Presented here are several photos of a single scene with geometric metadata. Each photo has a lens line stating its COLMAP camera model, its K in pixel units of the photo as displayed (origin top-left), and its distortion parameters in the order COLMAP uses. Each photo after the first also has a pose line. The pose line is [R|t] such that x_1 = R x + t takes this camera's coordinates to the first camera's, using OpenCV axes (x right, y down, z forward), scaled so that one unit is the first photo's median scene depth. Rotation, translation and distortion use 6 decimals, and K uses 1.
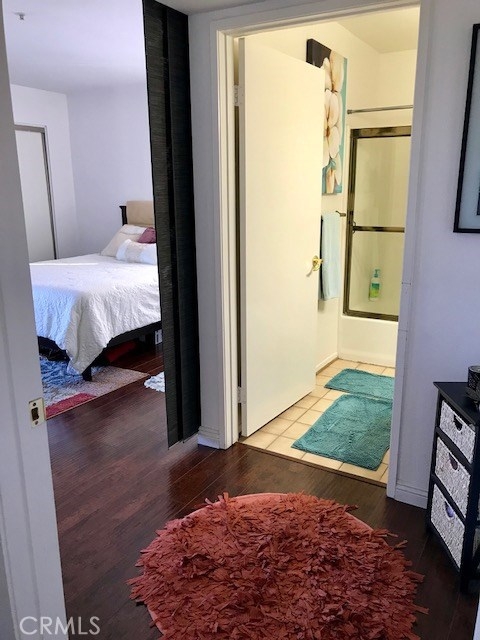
lens RADIAL K [[532.0, 0, 240.0], [0, 532.0, 320.0], [0, 0, 1]] dist [0.029807, -0.008815]
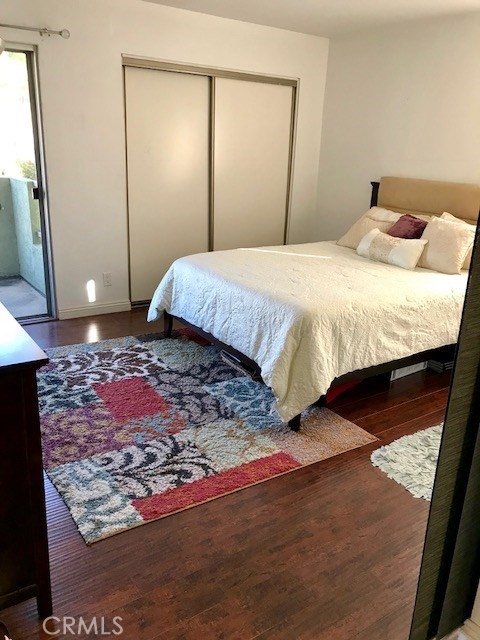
lens RADIAL K [[532.0, 0, 240.0], [0, 532.0, 320.0], [0, 0, 1]] dist [0.029807, -0.008815]
pose [[0.906345, 0.172950, -0.385523, -0.093159], [-0.146608, 0.984431, 0.096959, -0.092306], [0.396290, -0.031358, 0.917590, 0.292706]]
